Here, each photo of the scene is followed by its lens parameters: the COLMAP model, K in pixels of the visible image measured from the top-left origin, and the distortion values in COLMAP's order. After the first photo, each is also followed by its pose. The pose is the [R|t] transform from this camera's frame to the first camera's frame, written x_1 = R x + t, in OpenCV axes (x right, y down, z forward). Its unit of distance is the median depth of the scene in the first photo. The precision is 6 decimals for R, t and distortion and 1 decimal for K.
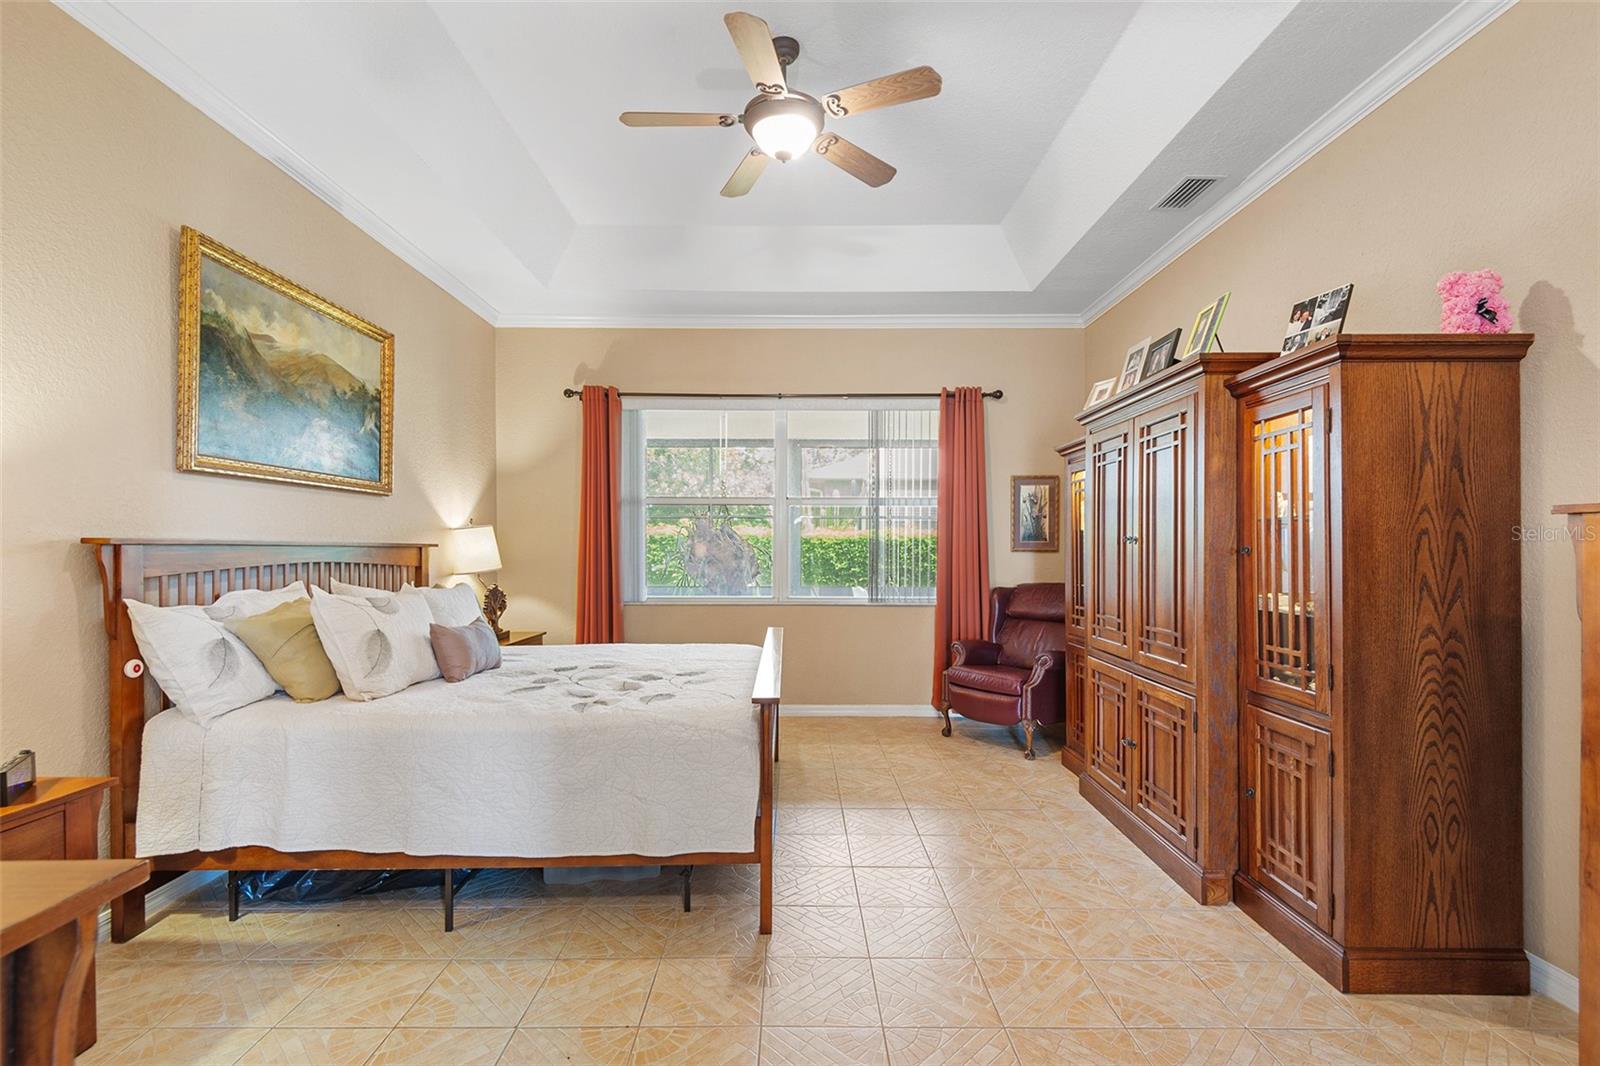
lens RADIAL K [[729.0, 0, 792.1], [0, 729.0, 548.0], [0, 0, 1]] dist [0.033036, -0.024350]
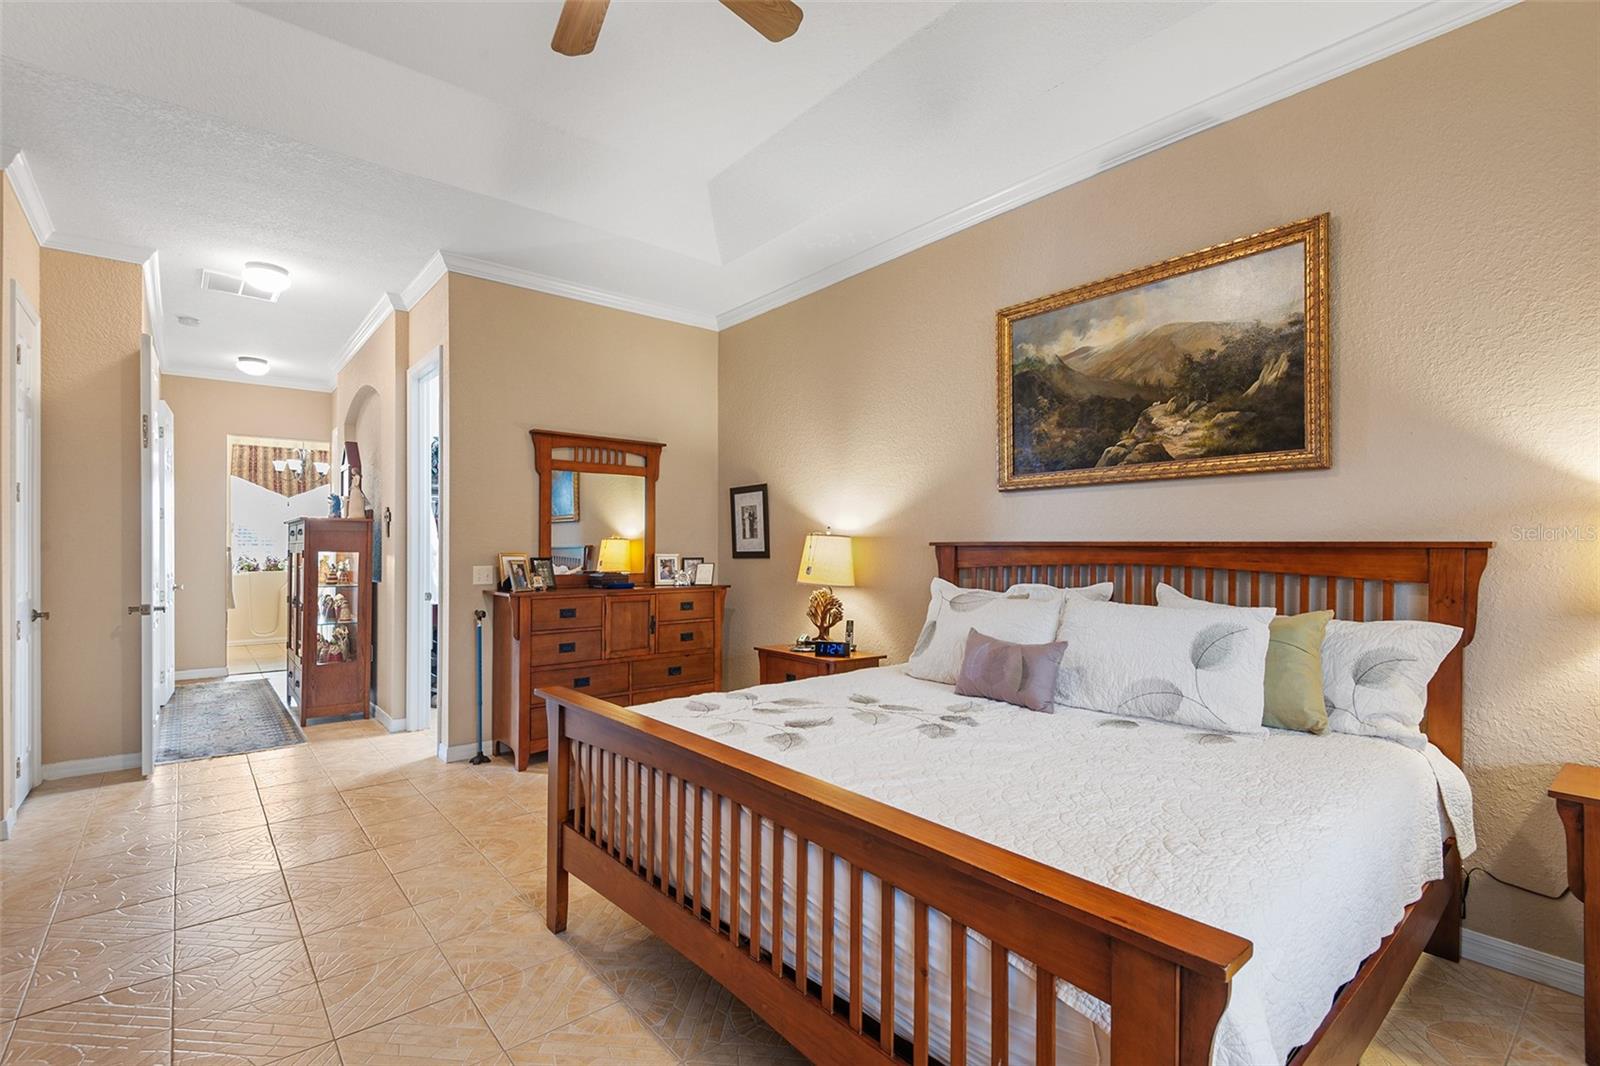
lens RADIAL K [[727.5, 0, 793.0], [0, 727.5, 545.5], [0, 0, 1]] dist [0.031543, -0.019032]
pose [[-0.769493, -0.002957, -0.638648, 0.280531], [-0.003296, 0.999994, -0.000659, -0.002799], [0.638646, 0.001598, -0.769499, 1.560766]]
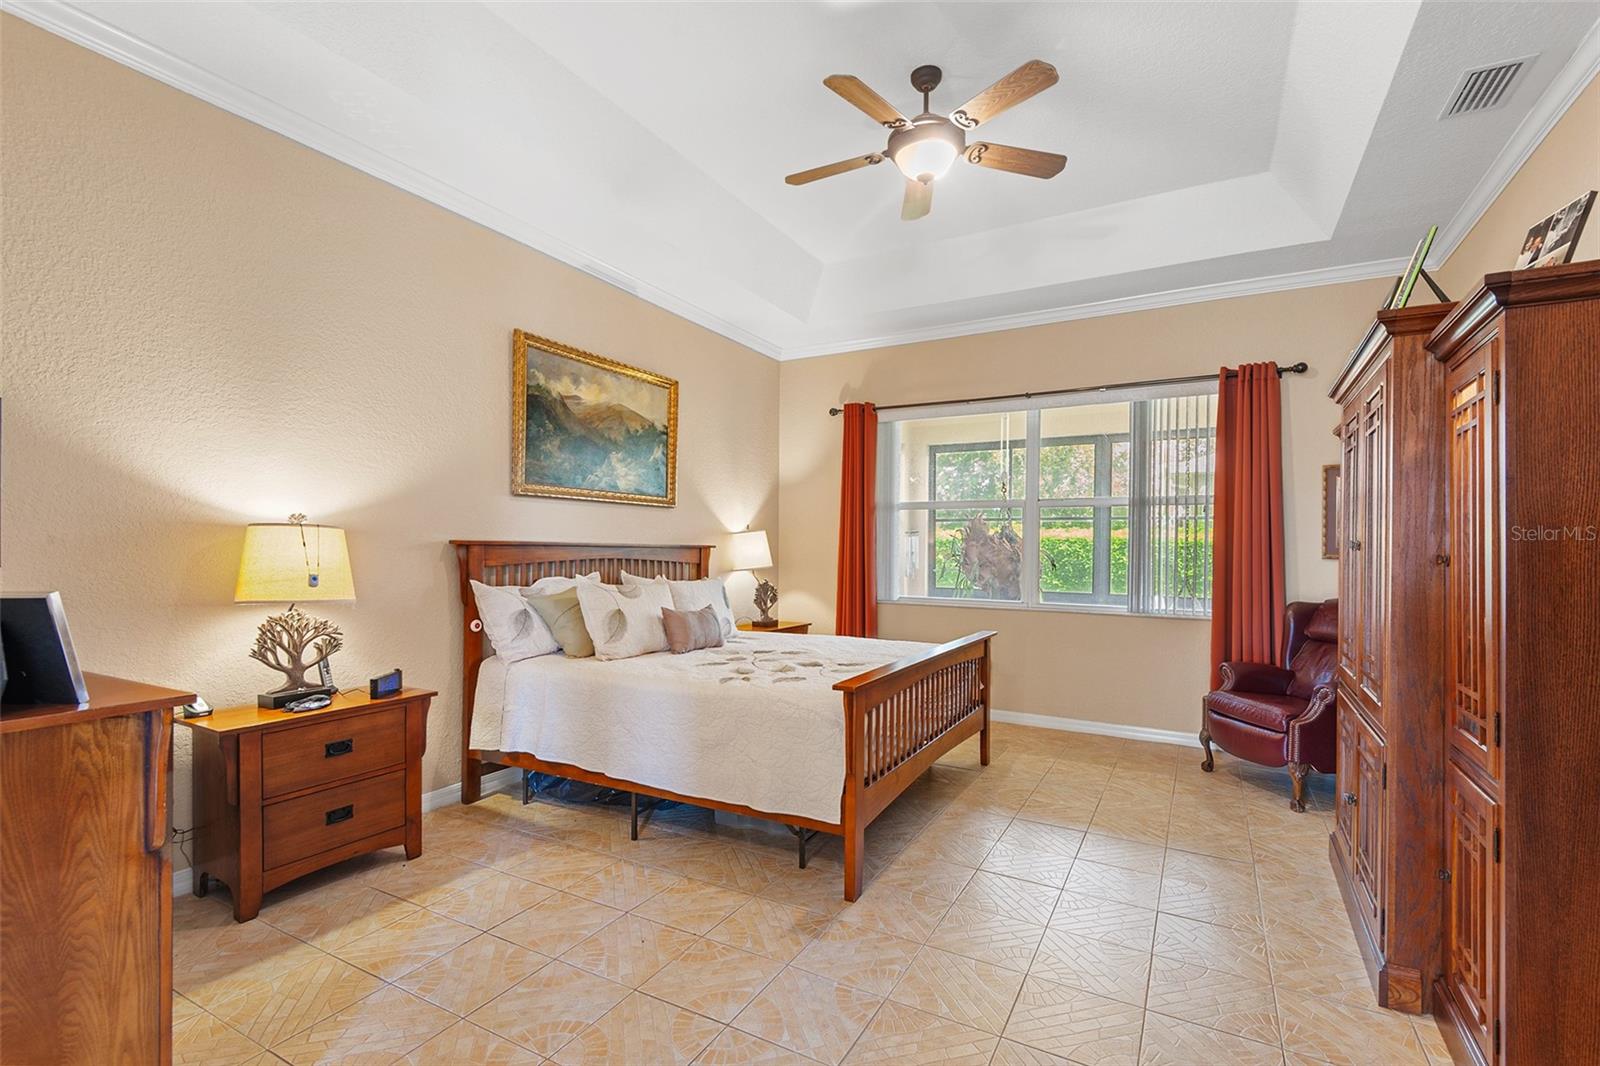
lens RADIAL K [[727.5, 0, 793.0], [0, 727.5, 545.5], [0, 0, 1]] dist [0.031543, -0.019032]
pose [[0.871724, 0.005682, -0.489964, 0.330562], [-0.009037, 0.999949, -0.004482, -0.001696], [0.489913, 0.008335, 0.871731, -0.002565]]
